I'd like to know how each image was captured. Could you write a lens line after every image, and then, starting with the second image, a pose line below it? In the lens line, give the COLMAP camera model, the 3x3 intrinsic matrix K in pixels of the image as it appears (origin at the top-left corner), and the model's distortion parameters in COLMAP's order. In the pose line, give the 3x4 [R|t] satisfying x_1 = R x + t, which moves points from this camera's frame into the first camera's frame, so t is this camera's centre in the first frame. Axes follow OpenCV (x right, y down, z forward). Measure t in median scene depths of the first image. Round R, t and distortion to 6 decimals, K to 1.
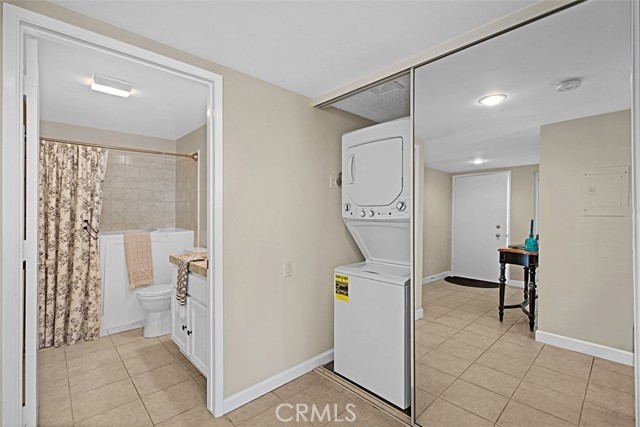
lens RADIAL K [[288.1, 0, 317.6], [0, 288.1, 214.1], [0, 0, 1]] dist [0.015330, 0.000180]
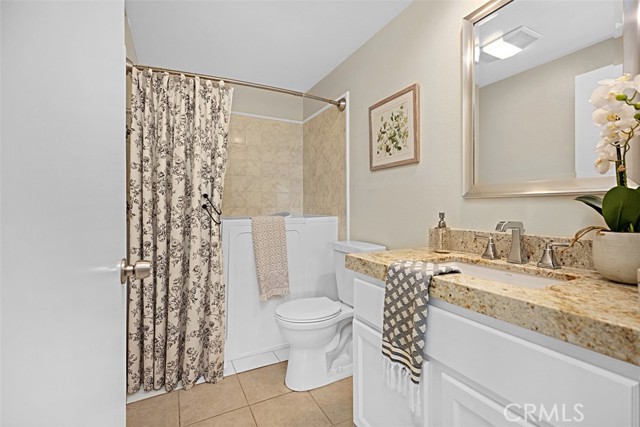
lens RADIAL K [[288.1, 0, 321.5], [0, 288.1, 210.7], [0, 0, 1]] dist [0.015330, 0.000180]
pose [[0.965606, -0.003652, -0.259986, -0.388033], [0.003998, 0.999992, 0.000802, 0.058280], [0.259981, -0.001814, 0.965612, 0.456502]]
